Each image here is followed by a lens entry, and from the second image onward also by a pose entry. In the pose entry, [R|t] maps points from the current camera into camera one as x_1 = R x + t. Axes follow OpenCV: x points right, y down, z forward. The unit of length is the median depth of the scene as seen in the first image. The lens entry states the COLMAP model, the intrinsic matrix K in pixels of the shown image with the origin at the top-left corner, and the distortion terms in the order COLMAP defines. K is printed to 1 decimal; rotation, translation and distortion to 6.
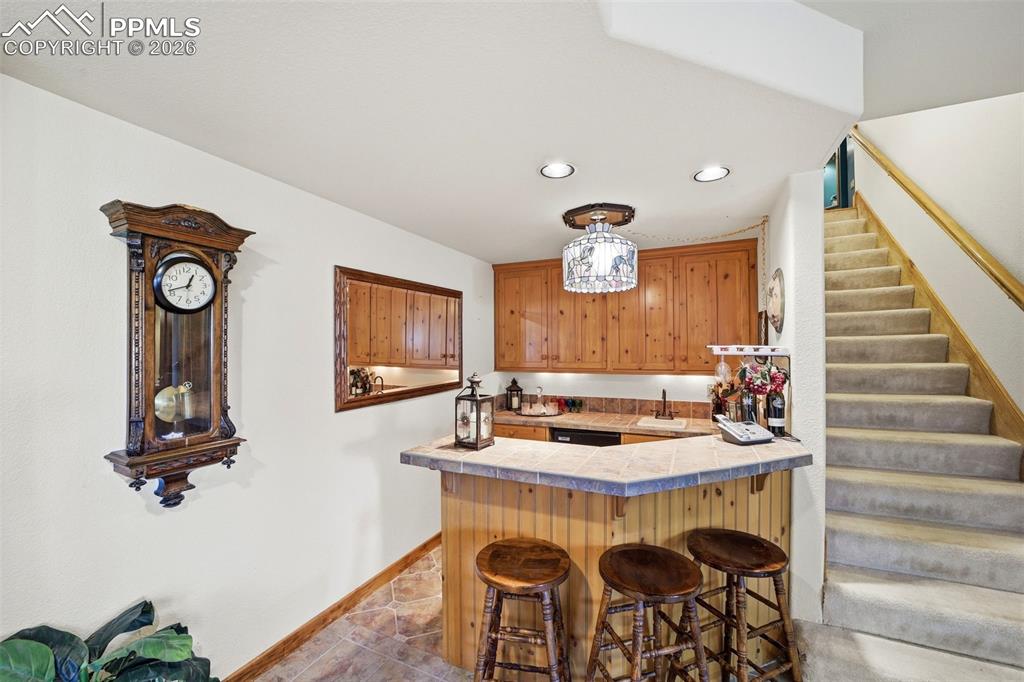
lens RADIAL K [[400.6, 0, 513.5], [0, 400.6, 346.3], [0, 0, 1]] dist [-0.035528, 0.008582]
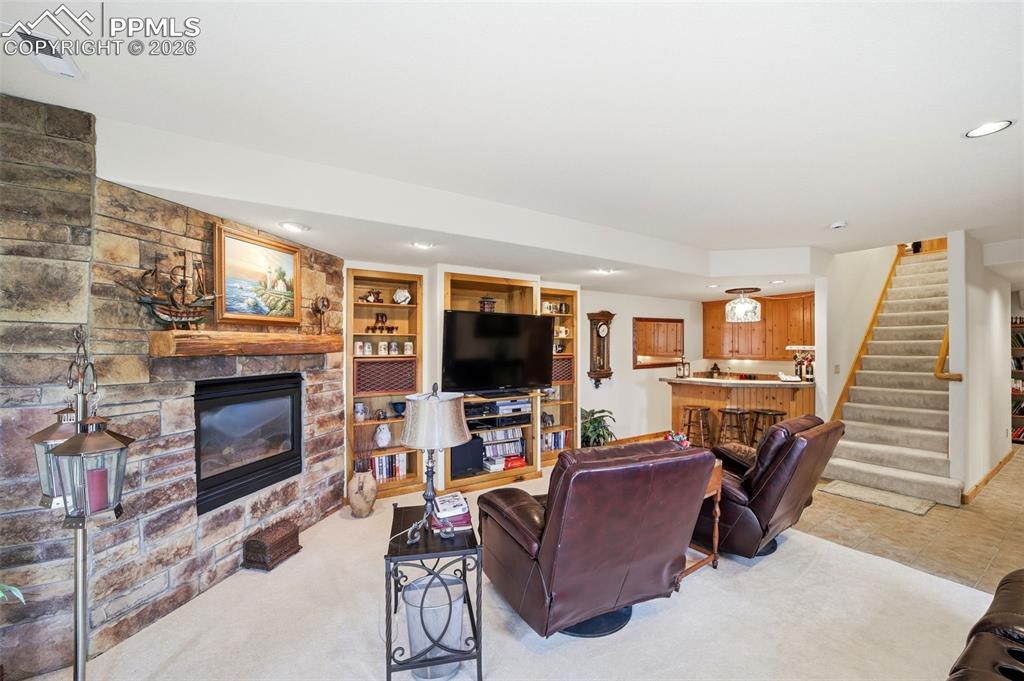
lens RADIAL K [[400.6, 0, 513.5], [0, 400.6, 345.8], [0, 0, 1]] dist [-0.035528, 0.008582]
pose [[0.841937, 0.003000, -0.539568, 0.372820], [0.000525, 0.999980, 0.006378, -0.018848], [0.539576, -0.005653, 0.841918, -1.870788]]
